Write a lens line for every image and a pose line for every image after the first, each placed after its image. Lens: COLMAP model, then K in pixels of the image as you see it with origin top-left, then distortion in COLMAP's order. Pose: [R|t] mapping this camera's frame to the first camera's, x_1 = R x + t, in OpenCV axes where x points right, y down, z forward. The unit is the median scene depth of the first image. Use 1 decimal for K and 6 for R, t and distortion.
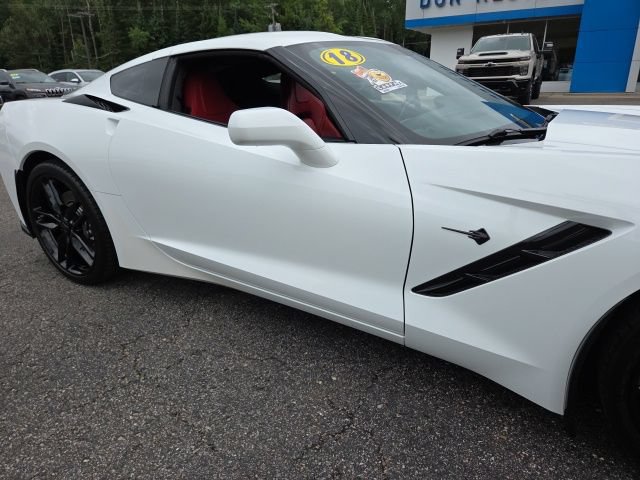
lens RADIAL K [[423.5, 0, 324.1], [0, 423.5, 237.3], [0, 0, 1]] dist [0.035854, -0.024750]
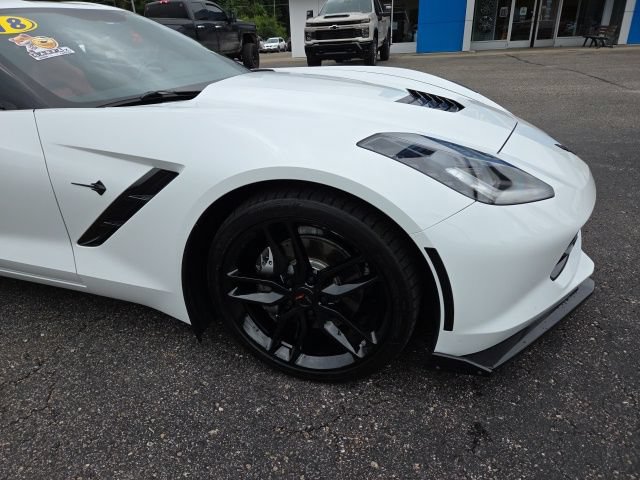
lens RADIAL K [[423.5, 0, 315.3], [0, 423.5, 241.9], [0, 0, 1]] dist [0.035854, -0.024750]
pose [[0.970512, -0.120543, 0.208746, 0.067733], [0.103395, 0.990447, 0.091238, 0.009768], [-0.217750, -0.066965, 0.973705, -0.025845]]
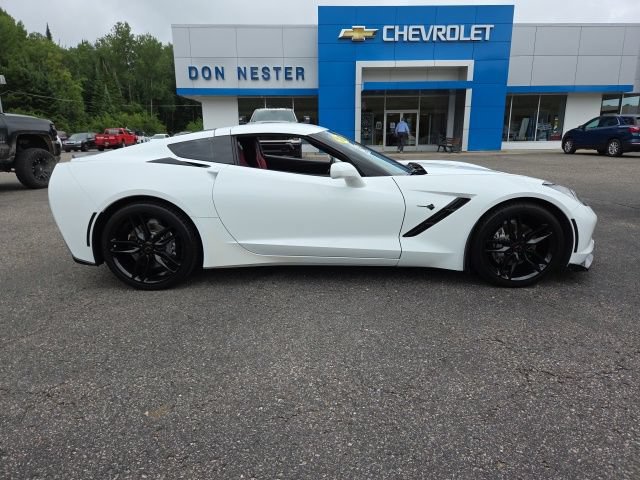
lens RADIAL K [[423.5, 0, 315.3], [0, 423.5, 238.3], [0, 0, 1]] dist [0.035854, -0.024750]
pose [[0.859001, -0.103138, 0.501477, -0.163451], [0.165399, 0.982881, -0.081172, 0.028958], [-0.484520, 0.152671, 0.861355, -0.092995]]
